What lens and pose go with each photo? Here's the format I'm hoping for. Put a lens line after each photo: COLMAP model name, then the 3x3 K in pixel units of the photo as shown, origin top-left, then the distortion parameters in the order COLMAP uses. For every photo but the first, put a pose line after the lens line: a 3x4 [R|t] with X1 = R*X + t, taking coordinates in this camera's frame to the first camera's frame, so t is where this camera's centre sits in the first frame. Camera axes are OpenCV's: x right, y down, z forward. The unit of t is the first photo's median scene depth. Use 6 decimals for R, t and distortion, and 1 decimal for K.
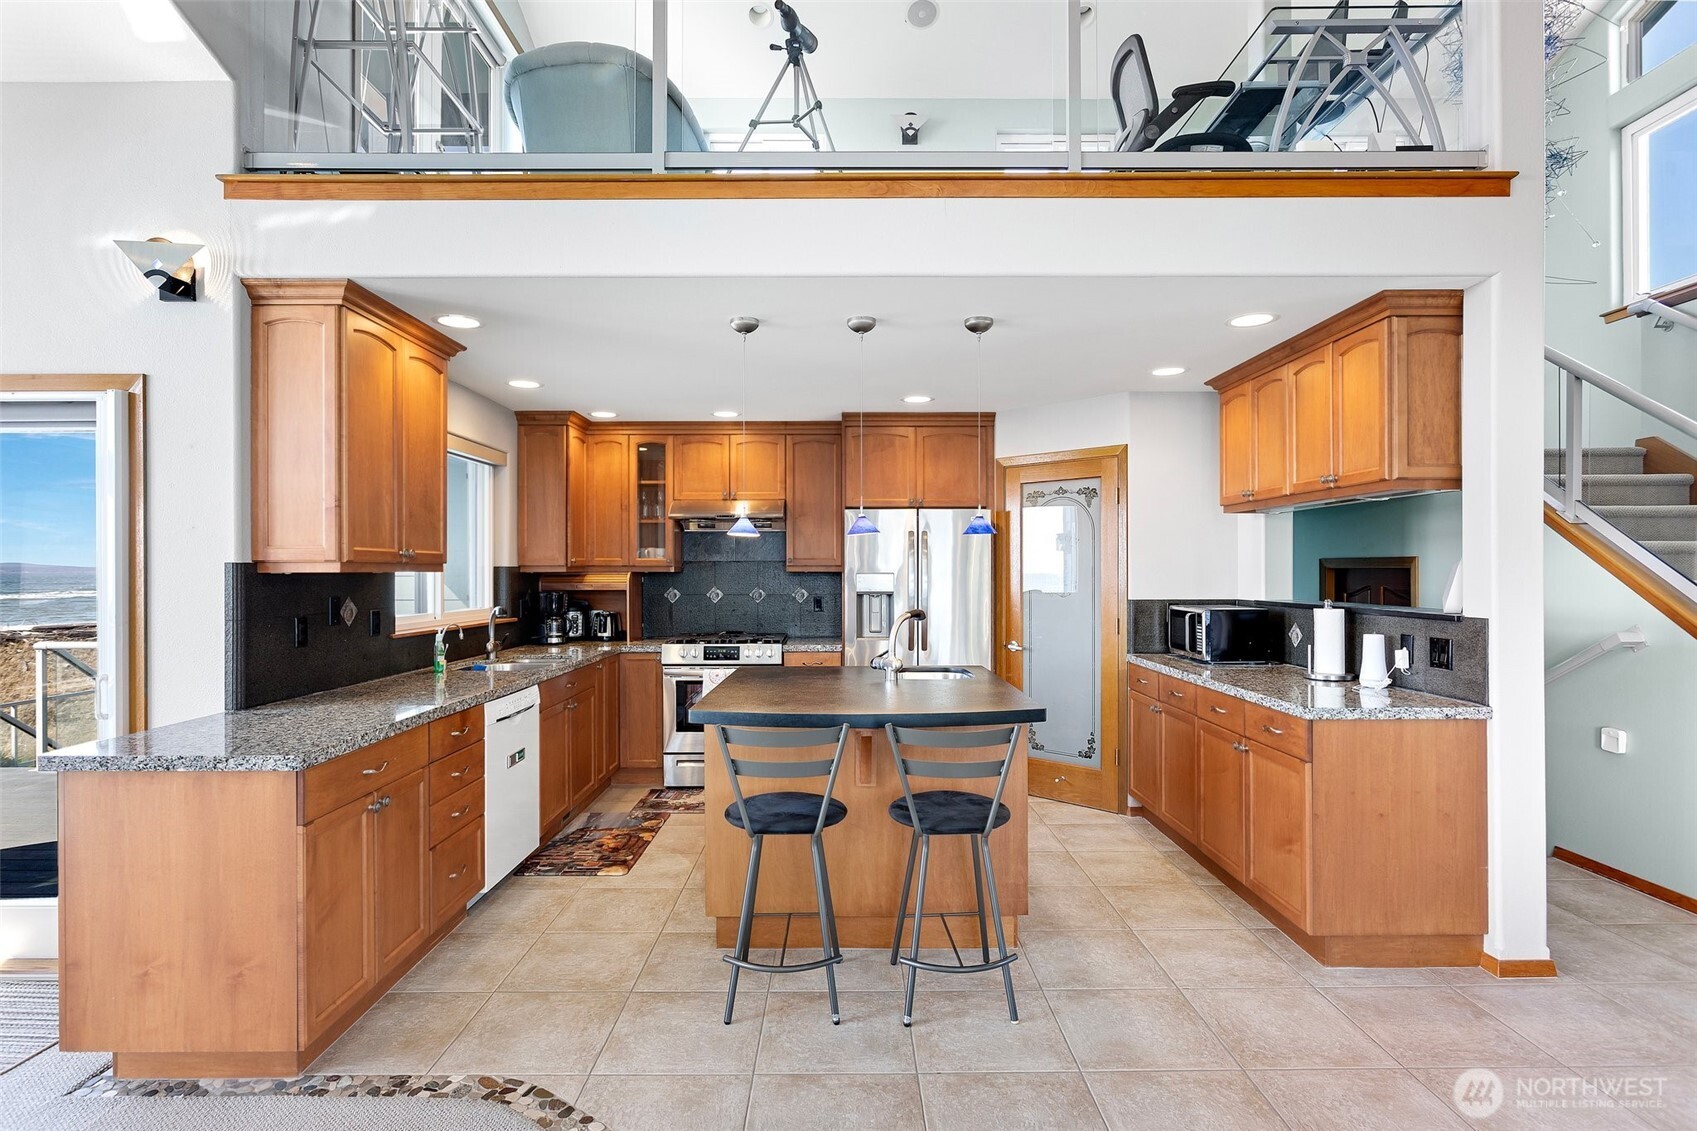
lens RADIAL K [[841.5, 0, 848.5], [0, 841.5, 565.5], [0, 0, 1]] dist [-0.001907, 0.000279]
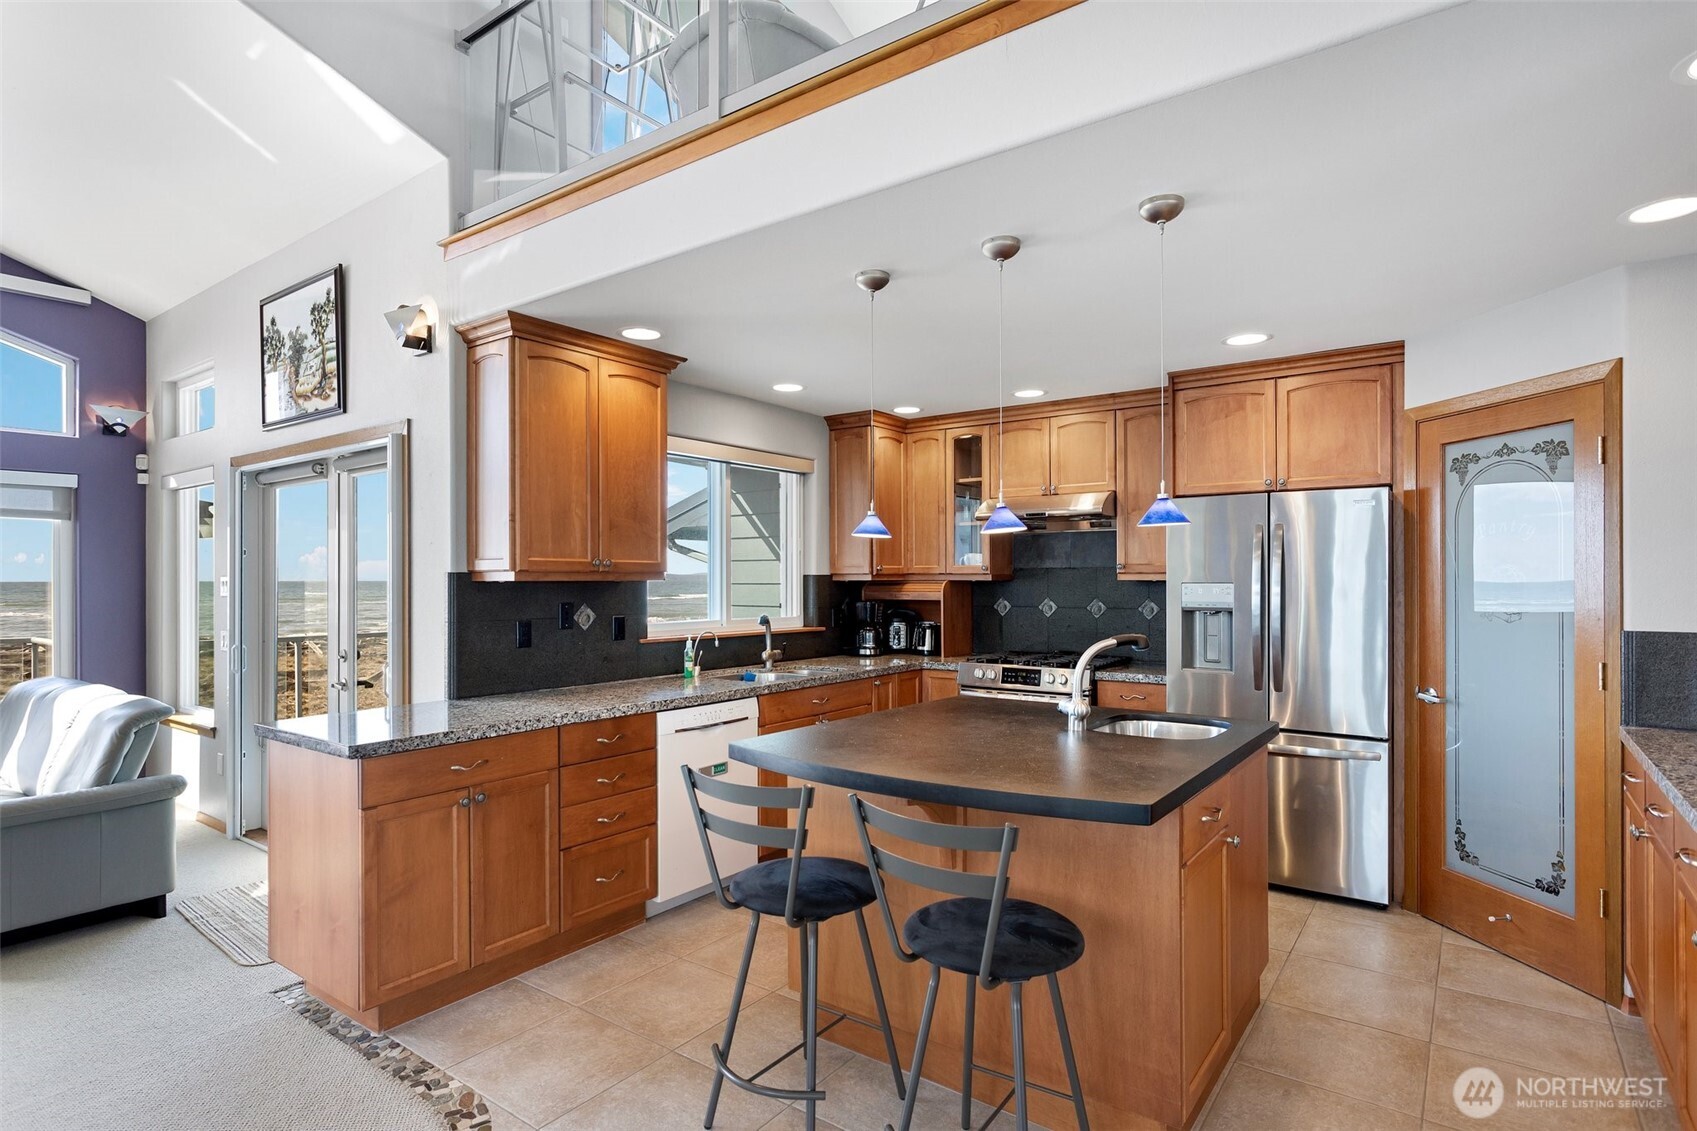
lens RADIAL K [[877.3, 0, 853.7], [0, 877.3, 574.6], [0, 0, 1]] dist [-0.001094, 0.001335]
pose [[0.806007, -0.002084, -0.591902, 0.289324], [0.003168, 0.999995, 0.000793, 0.000302], [0.591897, -0.002514, 0.806010, 0.233843]]
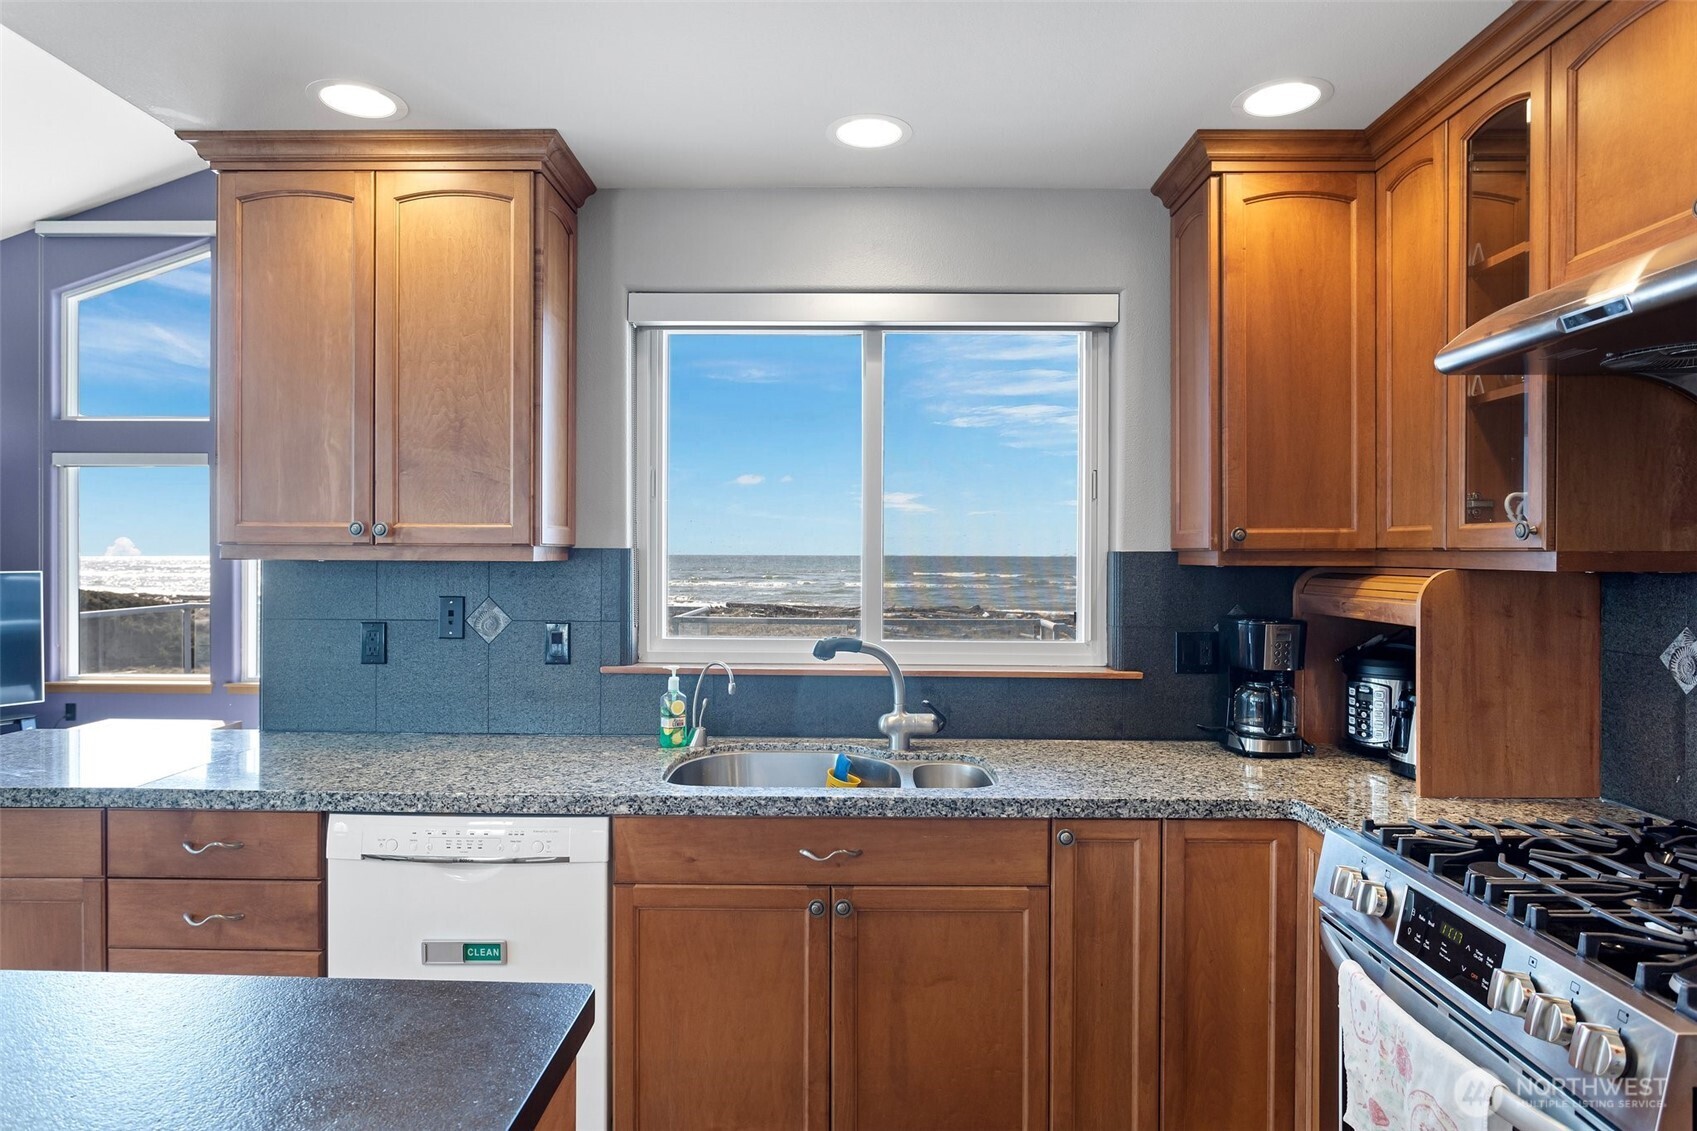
lens RADIAL K [[1012.1, 0, 848.1], [0, 1012.1, 556.9], [0, 0, 1]] dist [-0.001420, 0.000219]
pose [[-0.022279, 0.003239, -0.999747, 0.145786], [0.000191, 0.999995, 0.003236, 0.002337], [0.999752, -0.000119, -0.022279, 1.042155]]
